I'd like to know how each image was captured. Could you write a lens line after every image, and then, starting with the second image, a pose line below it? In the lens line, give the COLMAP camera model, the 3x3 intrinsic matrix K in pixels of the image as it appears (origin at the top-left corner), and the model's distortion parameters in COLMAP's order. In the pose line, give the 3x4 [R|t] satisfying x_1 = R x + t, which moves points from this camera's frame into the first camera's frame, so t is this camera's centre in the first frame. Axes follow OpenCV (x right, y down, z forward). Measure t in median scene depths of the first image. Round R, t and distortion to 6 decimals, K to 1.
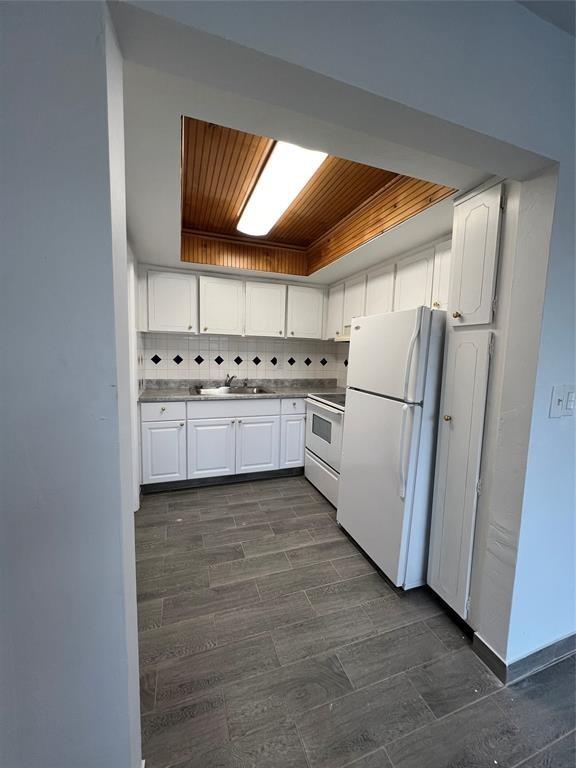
lens RADIAL K [[305.5, 0, 288.0], [0, 305.5, 384.0], [0, 0, 1]] dist [-0.000430, 0.000120]
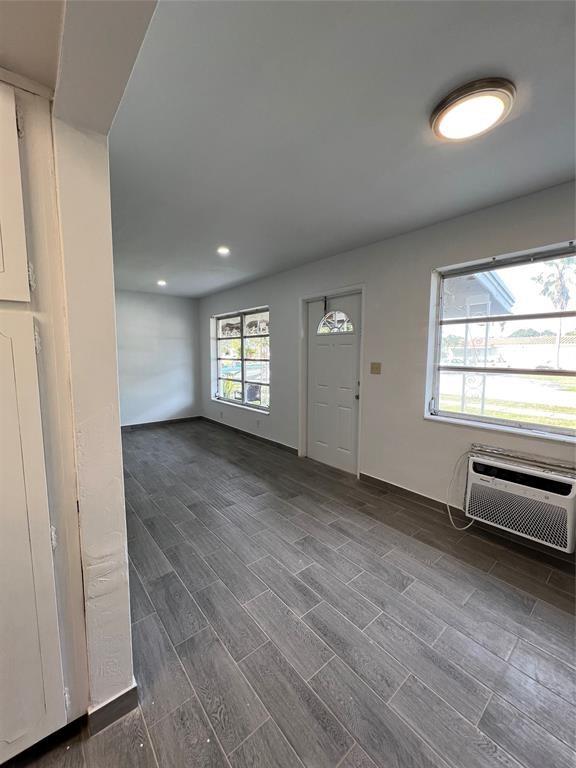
lens RADIAL K [[309.4, 0, 288.0], [0, 309.4, 384.0], [0, 0, 1]] dist [-0.003174, -0.000172]
pose [[-0.349968, -0.119484, 0.929110, -0.097561], [0.083699, 0.983877, 0.158053, -0.041571], [-0.933015, 0.133079, -0.334325, 0.369054]]
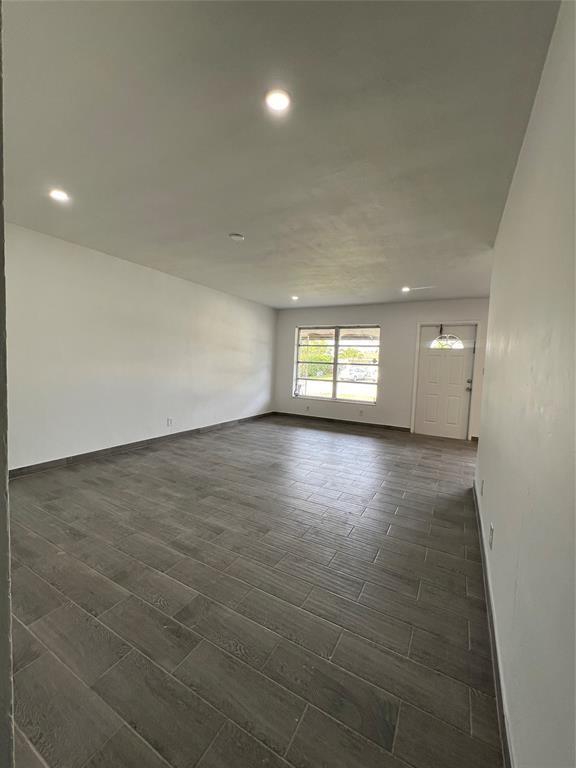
lens RADIAL K [[309.4, 0, 288.0], [0, 309.4, 384.0], [0, 0, 1]] dist [-0.003174, -0.000172]
pose [[-0.662306, -0.103890, 0.741996, 0.259213], [0.021285, 0.987331, 0.157238, -0.144755], [-0.748931, 0.119933, -0.651704, 1.896547]]
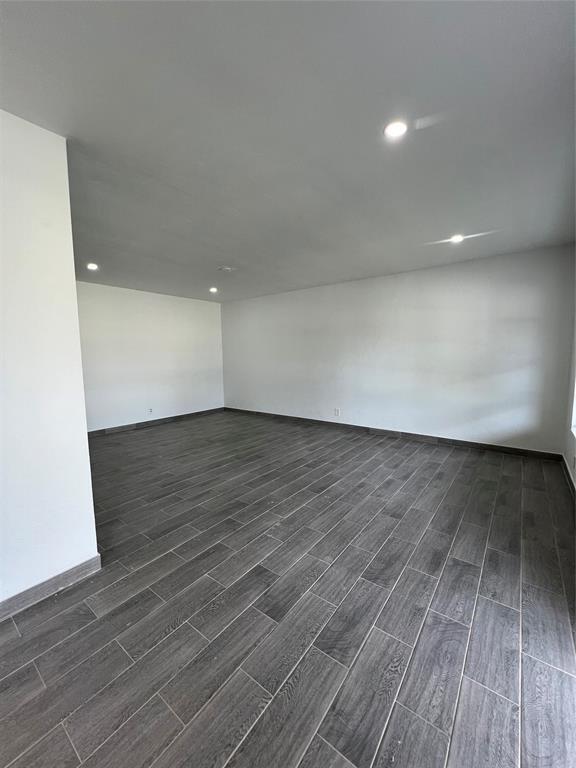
lens RADIAL K [[305.5, 0, 288.0], [0, 305.5, 384.0], [0, 0, 1]] dist [-0.000430, 0.000120]
pose [[0.836123, -0.096443, 0.539997, 0.667084], [0.097573, 0.994873, 0.026604, 0.069134], [-0.539794, 0.030445, 0.841246, -0.261448]]
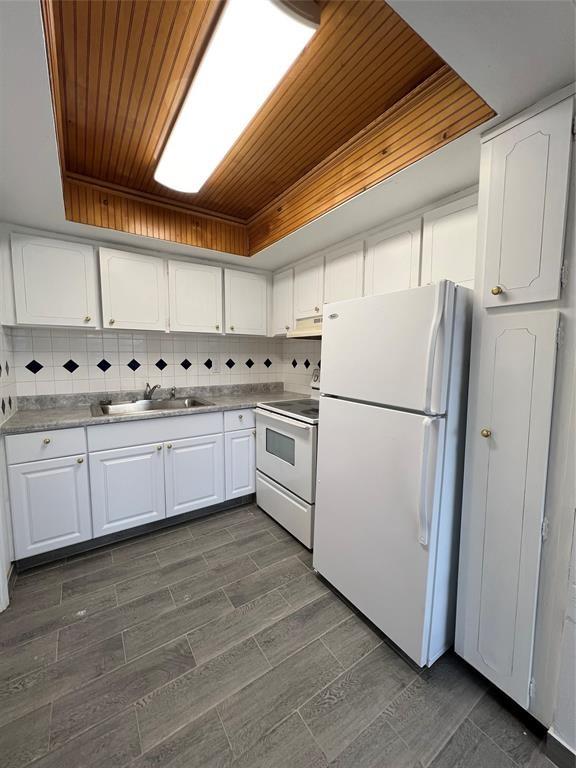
lens RADIAL K [[305.5, 0, 288.0], [0, 305.5, 384.0], [0, 0, 1]] dist [-0.000430, 0.000120]
pose [[0.967265, -0.047504, 0.249281, -0.065903], [0.048879, 0.998804, 0.000675, -0.017799], [-0.249016, 0.011532, 0.968431, 0.242378]]
